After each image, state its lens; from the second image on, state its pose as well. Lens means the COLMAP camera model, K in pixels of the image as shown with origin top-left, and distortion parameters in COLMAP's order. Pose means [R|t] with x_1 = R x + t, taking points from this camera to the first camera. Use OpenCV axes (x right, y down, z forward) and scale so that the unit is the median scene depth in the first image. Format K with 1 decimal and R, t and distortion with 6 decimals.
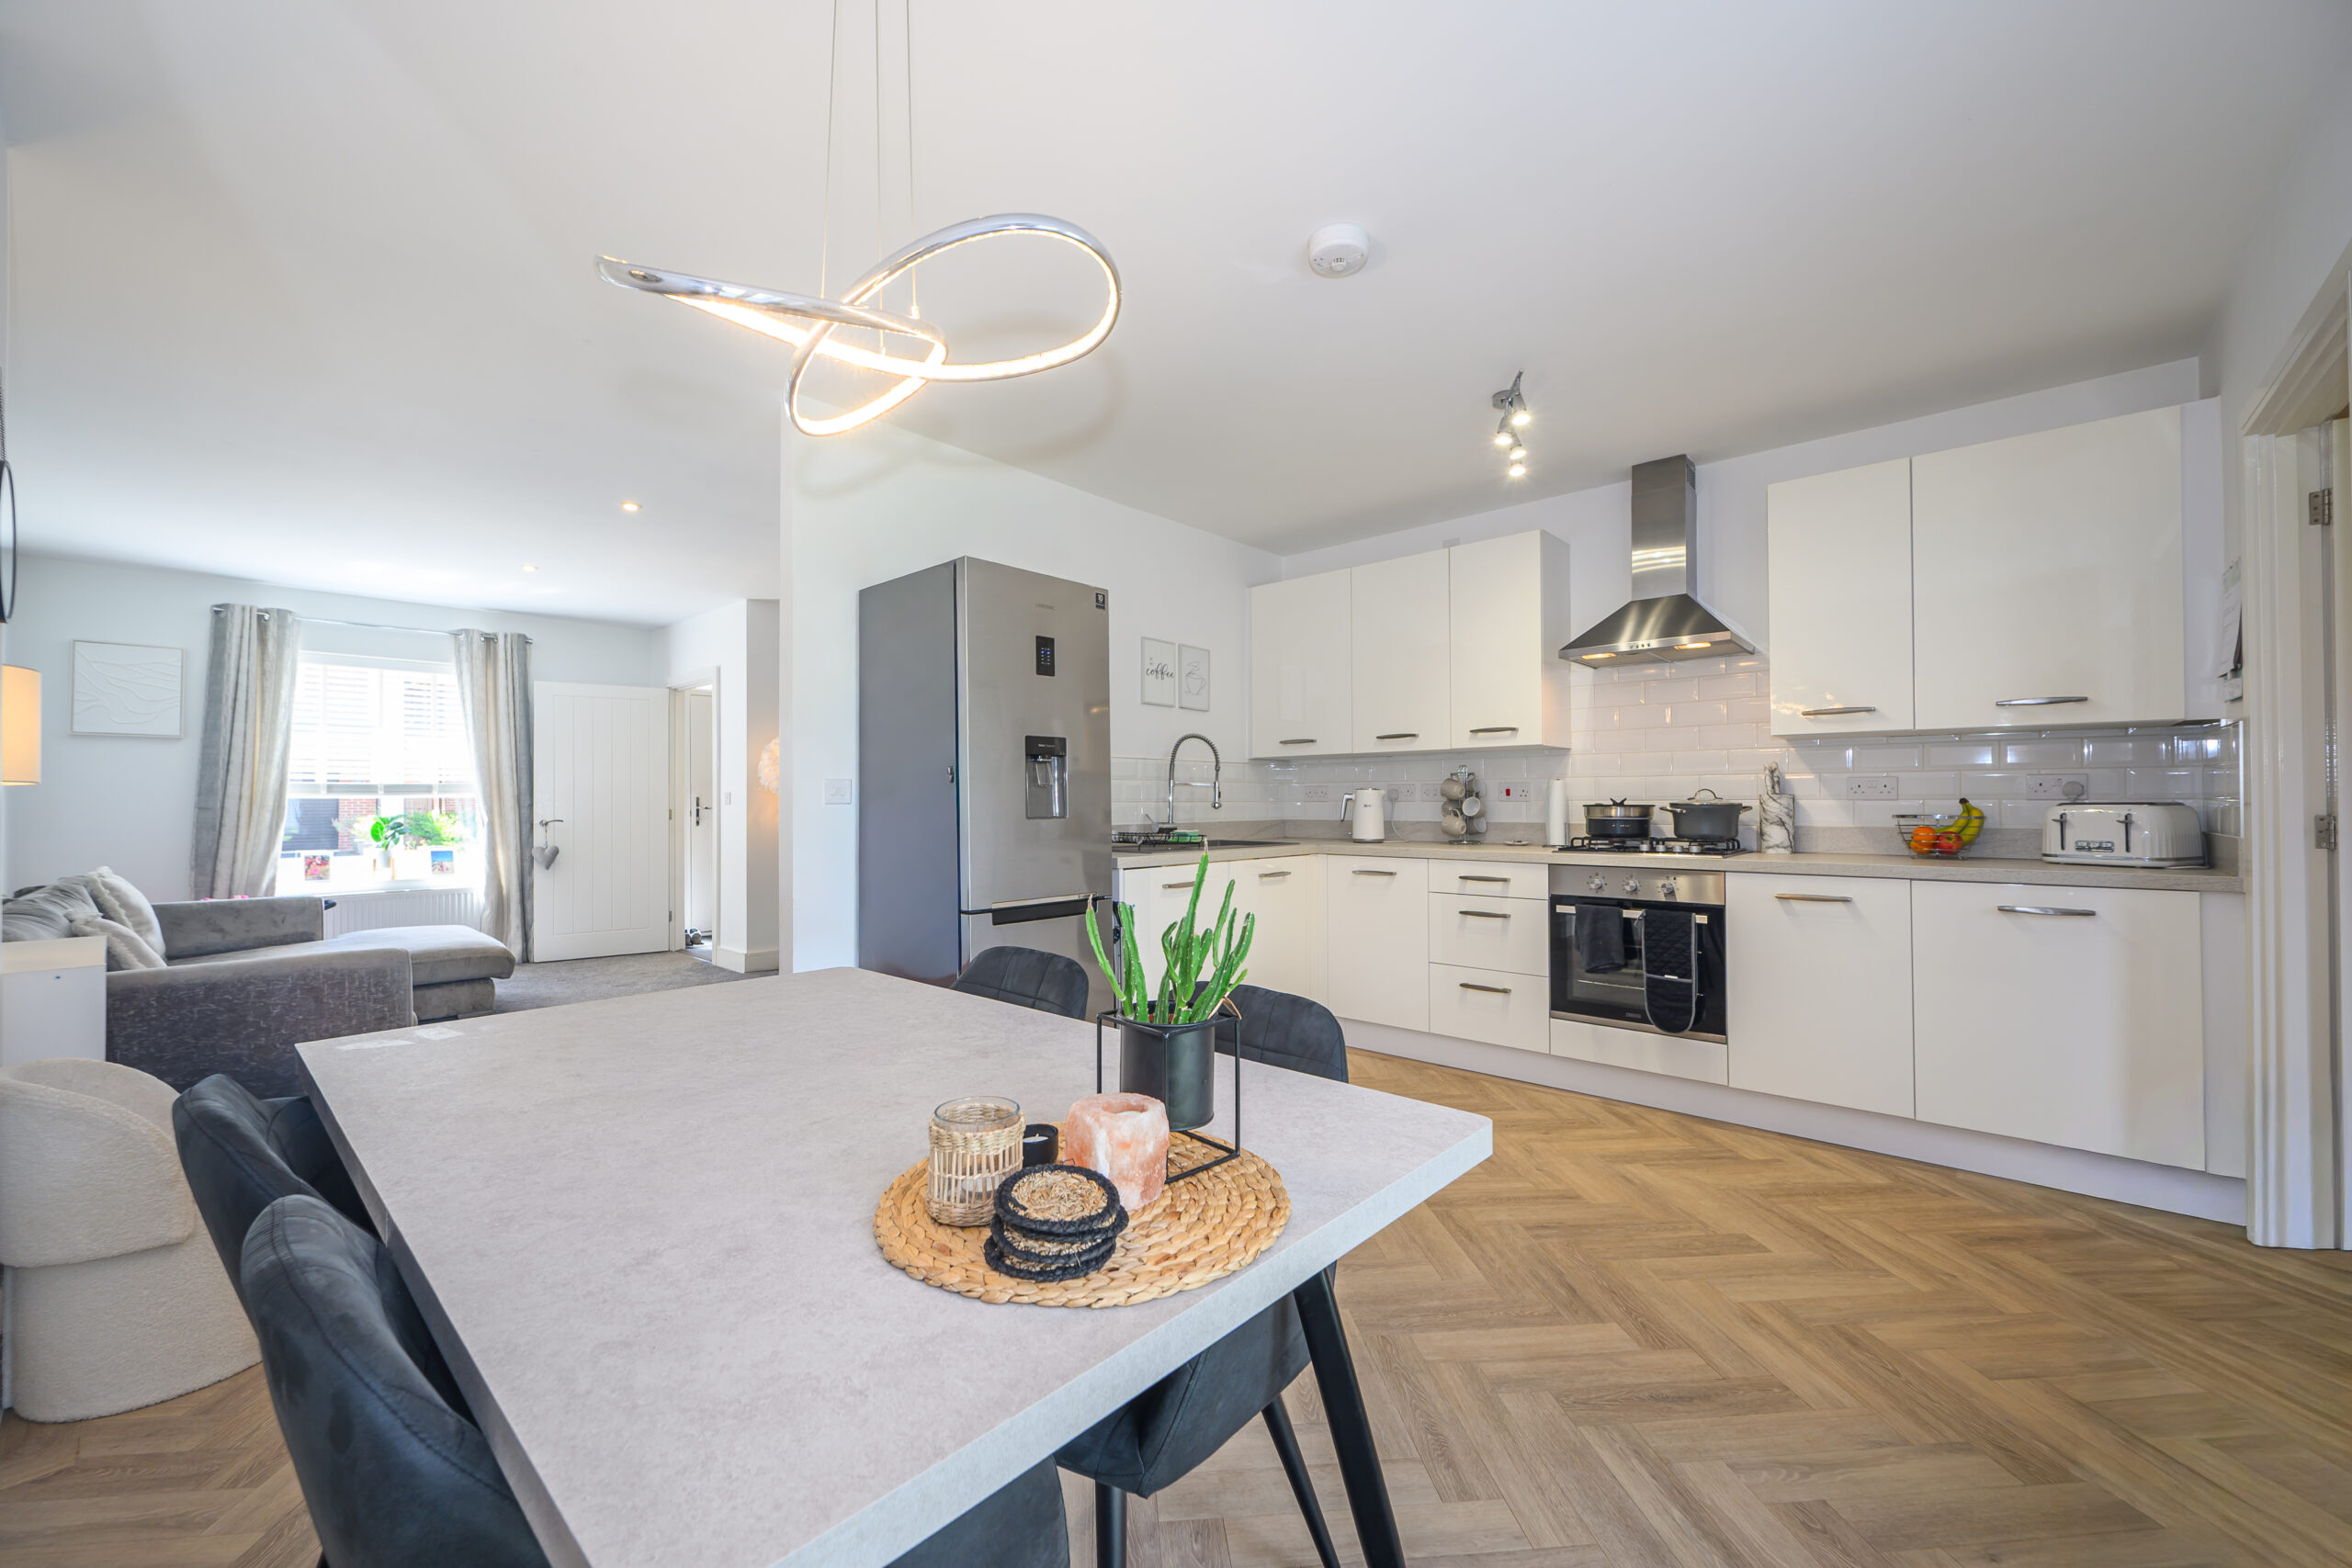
lens RADIAL K [[915.6, 0, 1177.6], [0, 915.6, 790.2], [0, 0, 1]] dist [-0.000110, -0.000175]
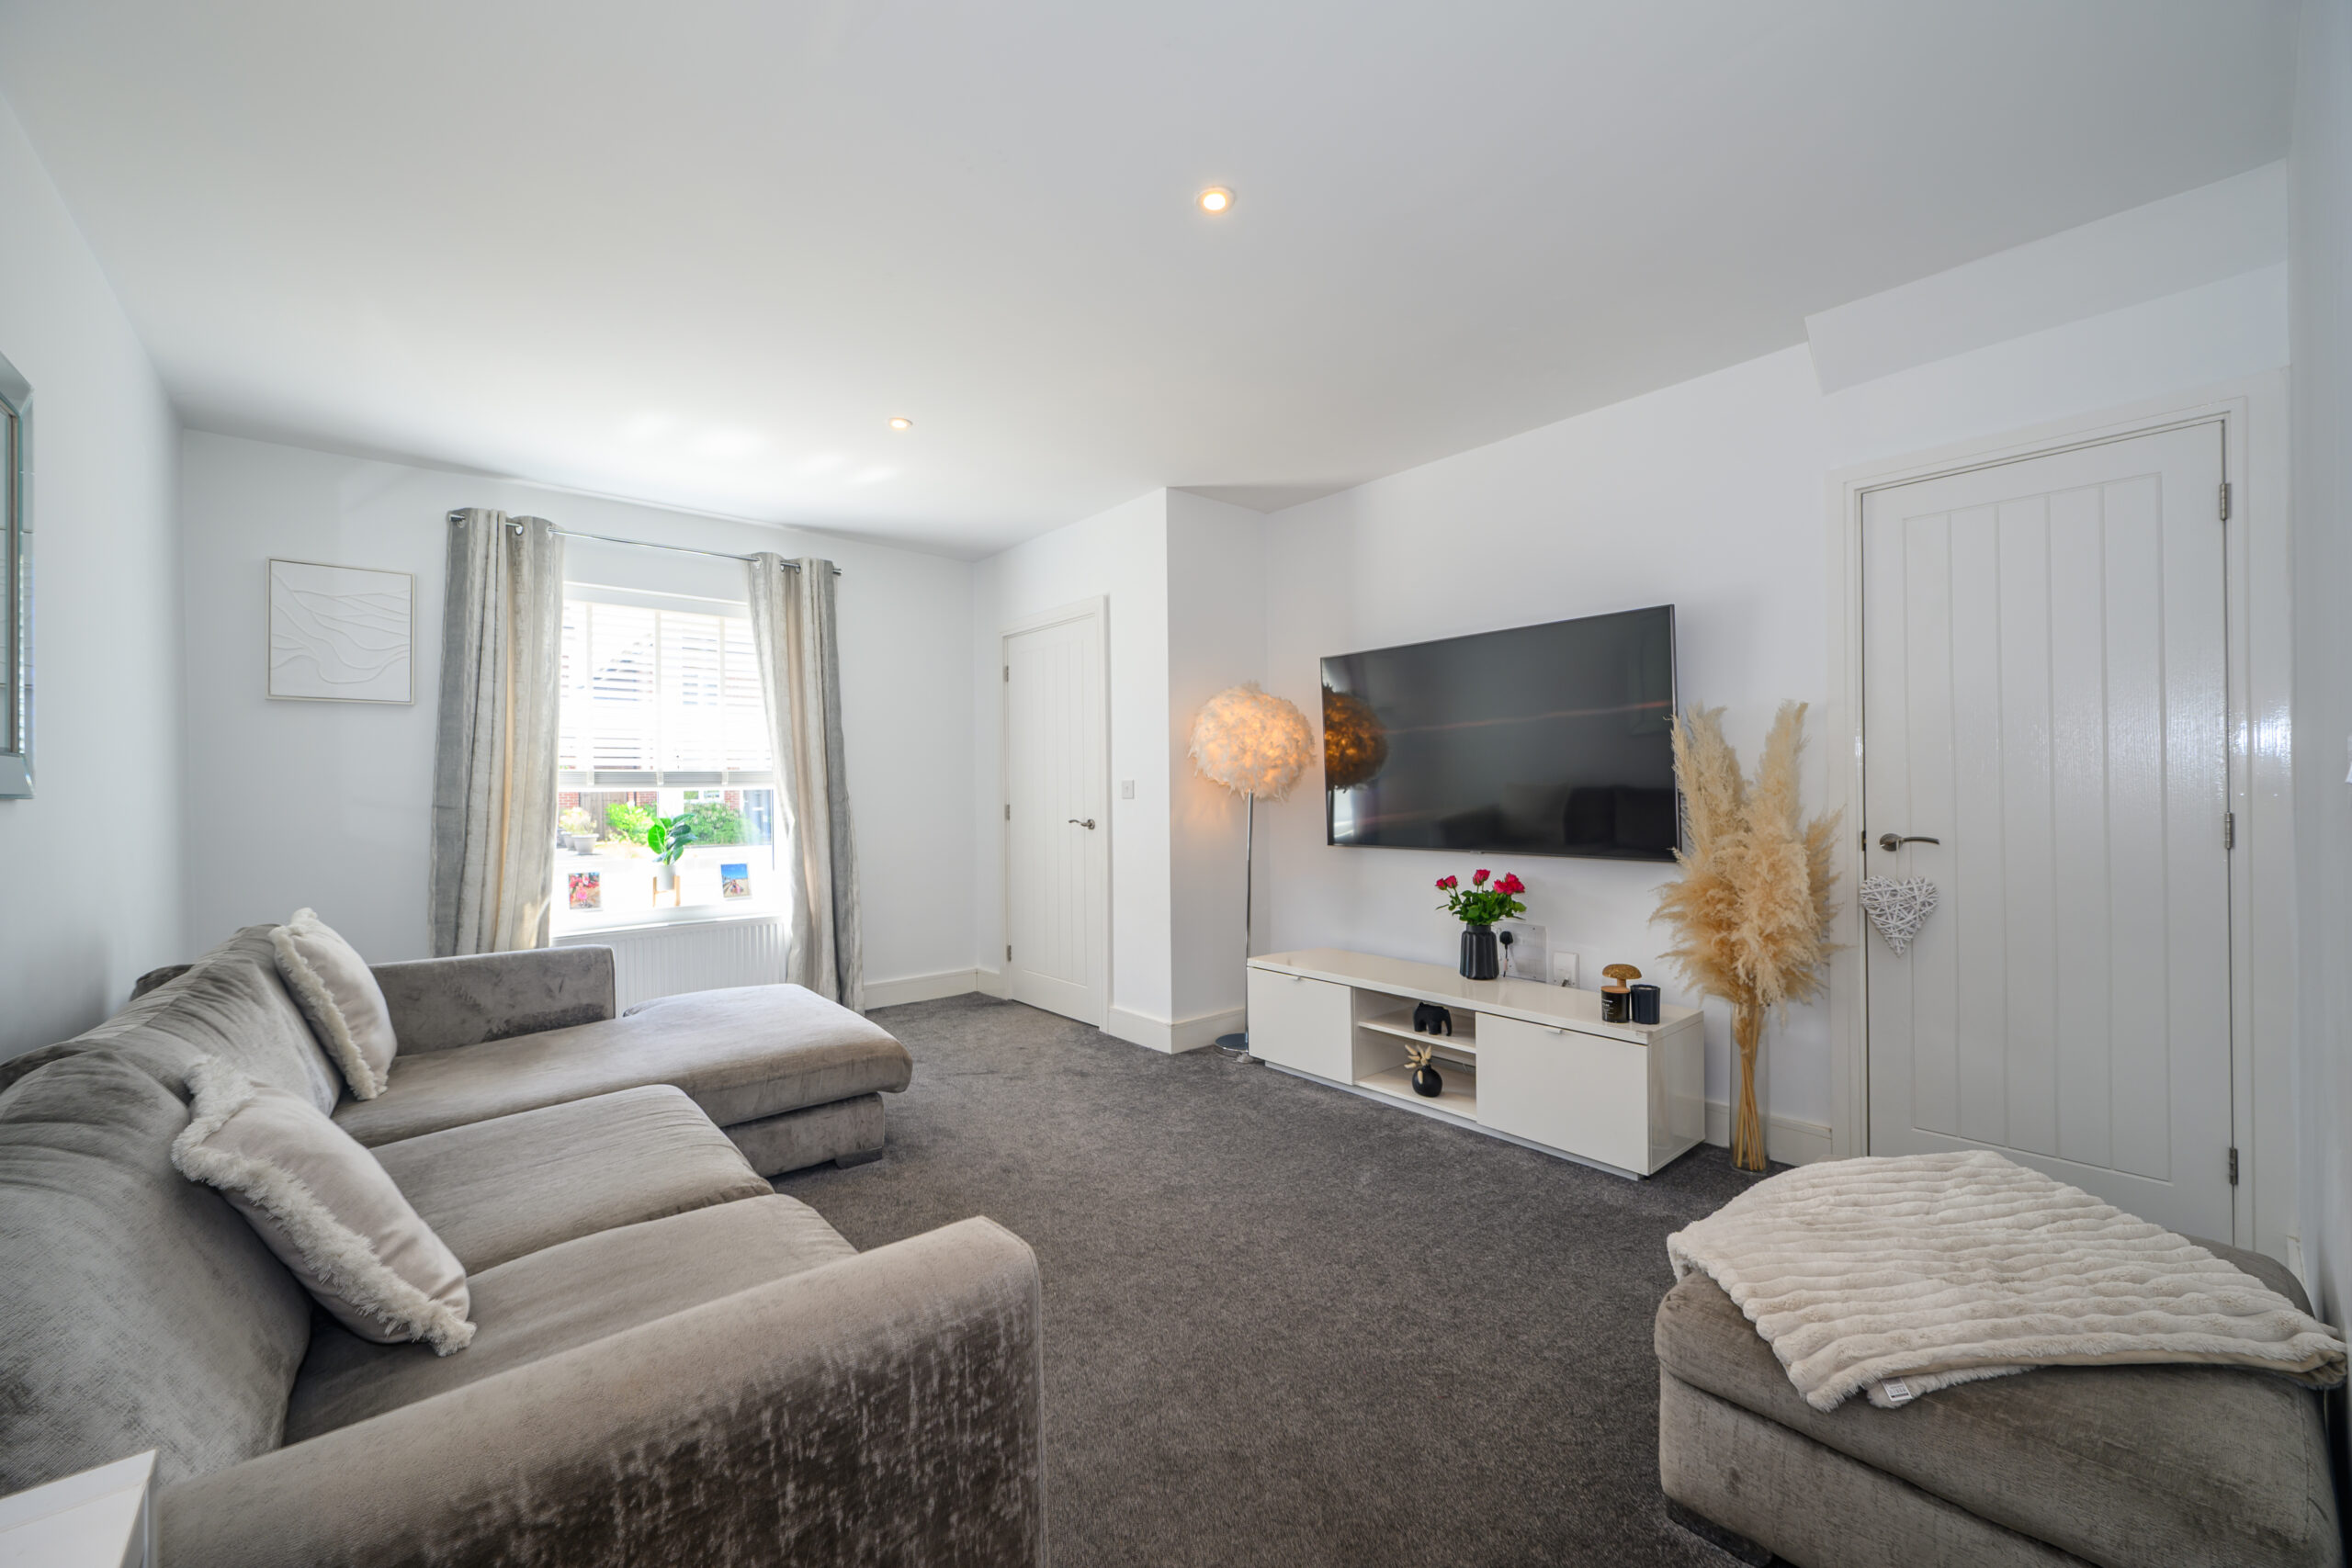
lens RADIAL K [[915.6, 0, 1177.6], [0, 915.6, 790.2], [0, 0, 1]] dist [-0.000110, -0.000175]
pose [[0.992052, -0.002518, -0.125801, -0.419371], [0.004196, 0.999906, 0.013079, 0.000151], [0.125756, -0.013503, 0.991969, 0.378449]]
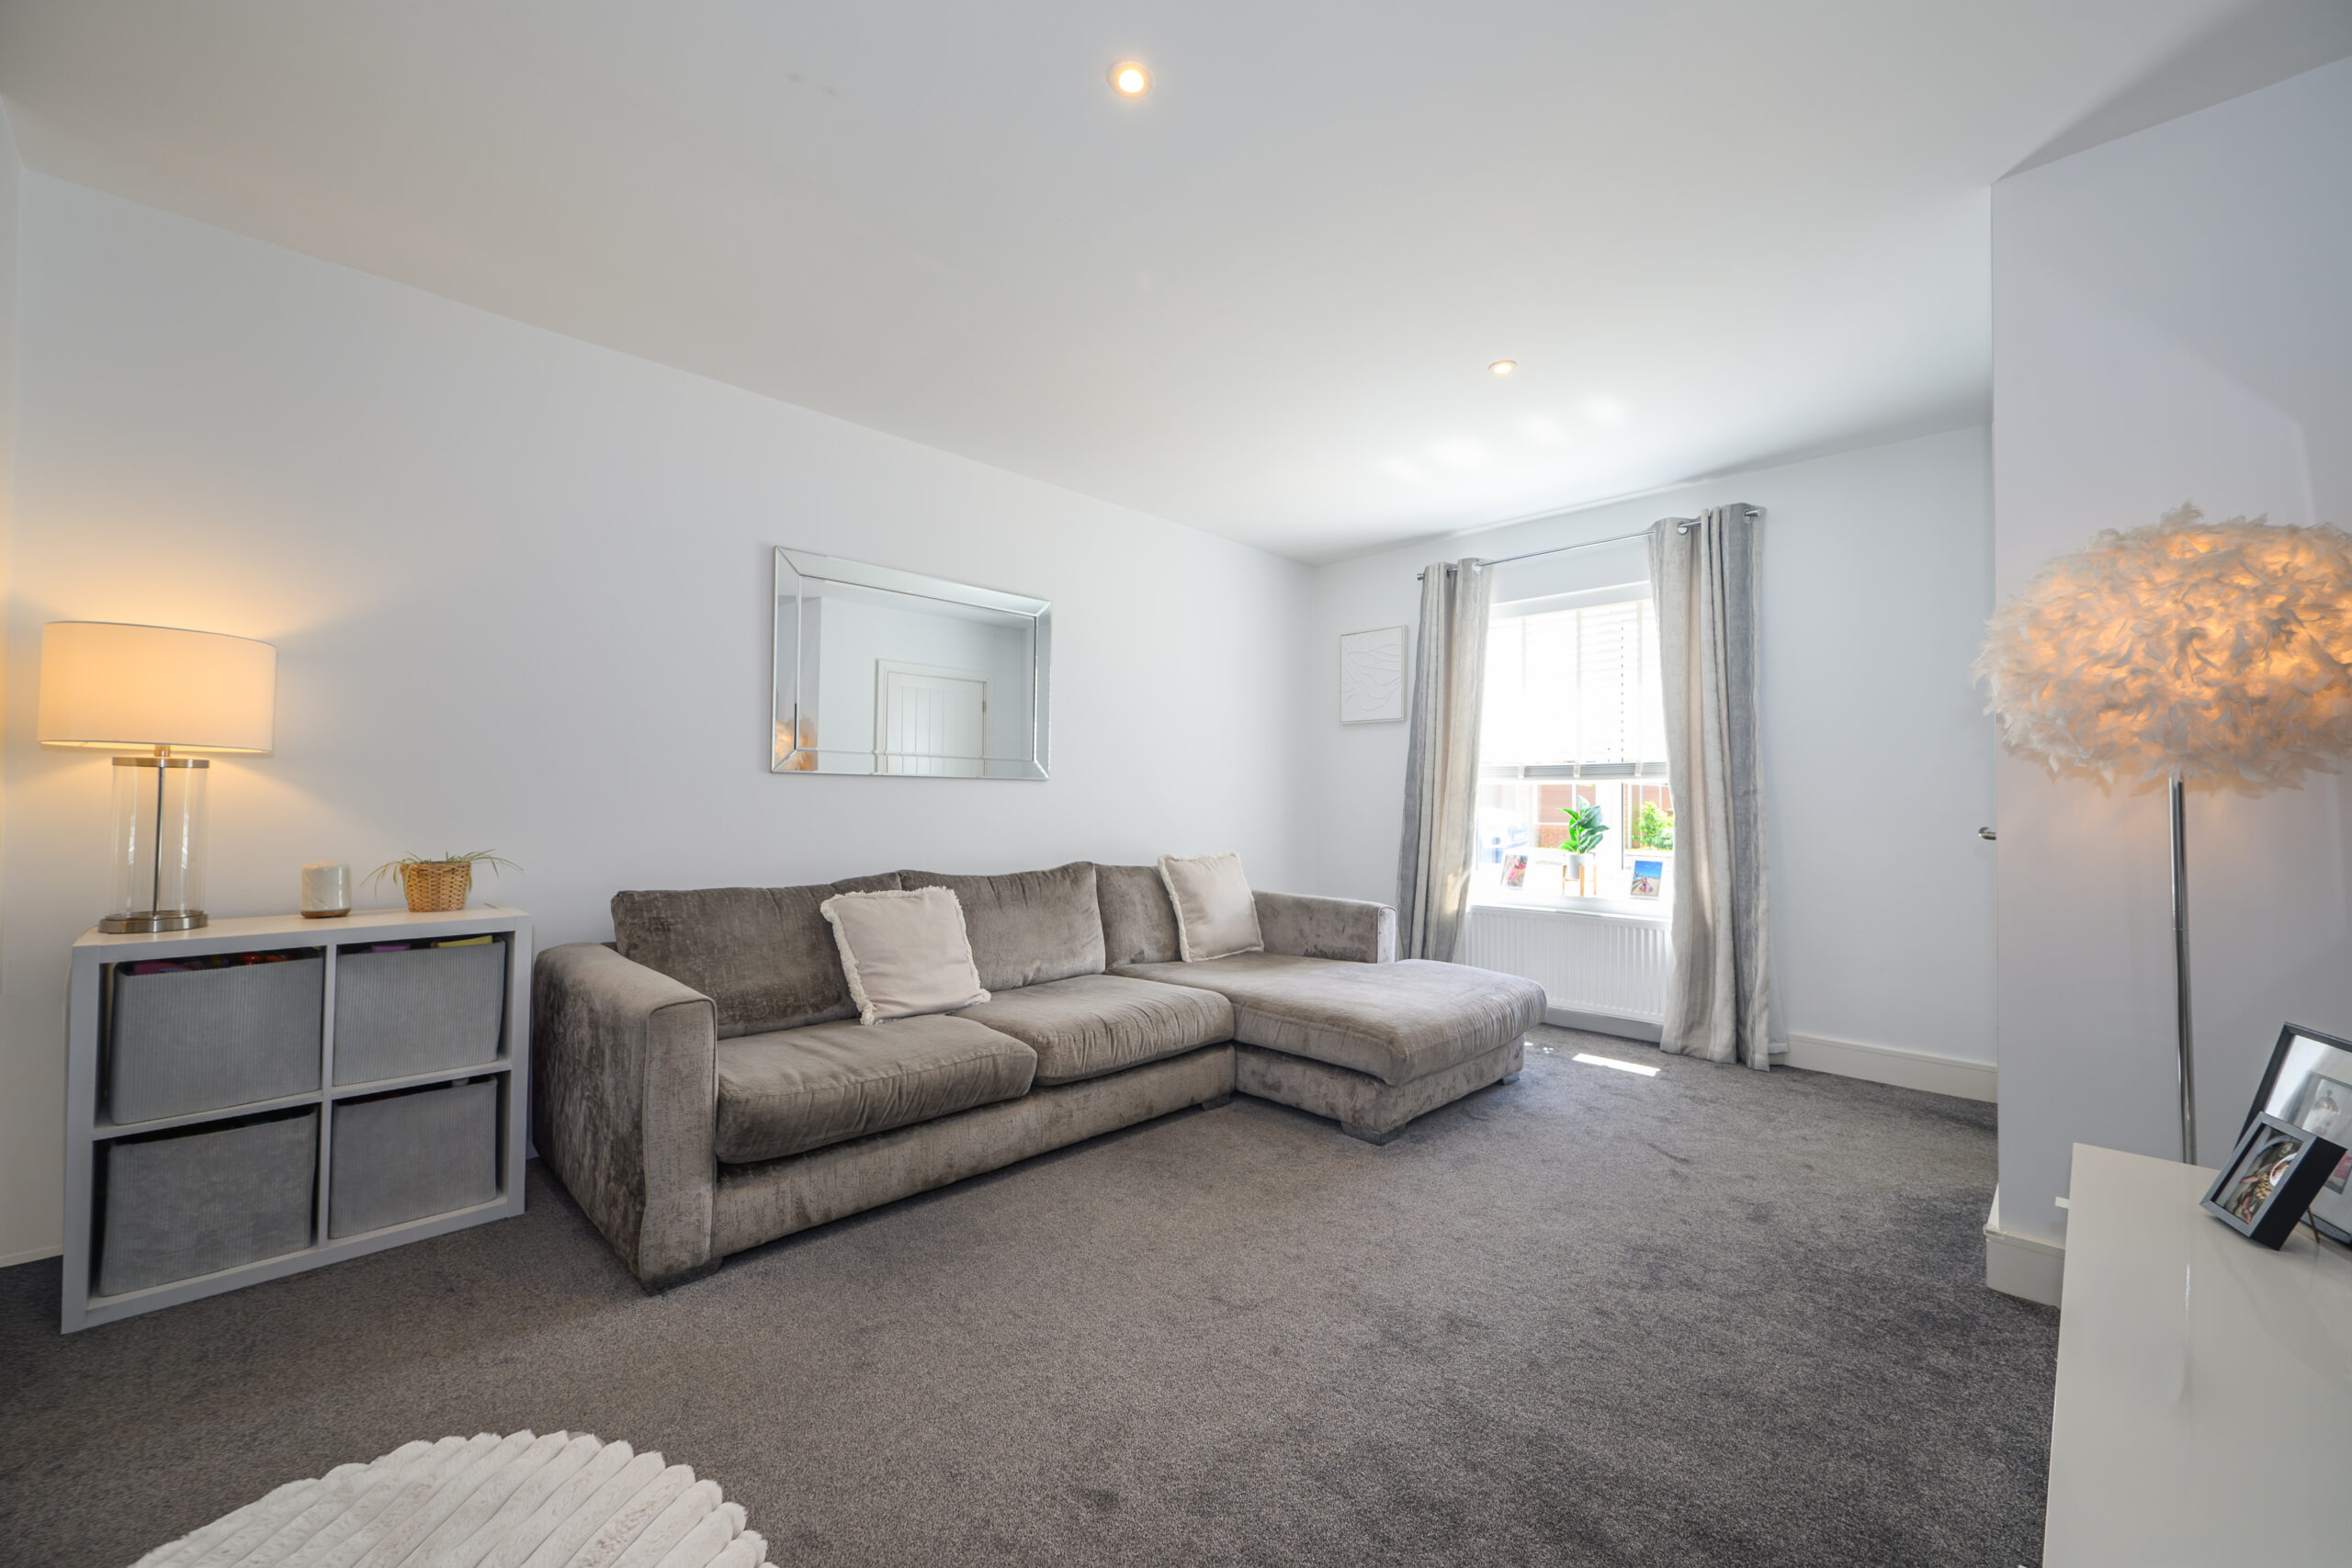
lens RADIAL K [[915.6, 0, 1177.6], [0, 915.6, 790.2], [0, 0, 1]] dist [-0.000110, -0.000175]
pose [[-0.059437, -0.006016, -0.998214, -0.125587], [0.004172, 0.999972, -0.006275, 0.019001], [0.998223, -0.004537, -0.059410, 0.793652]]
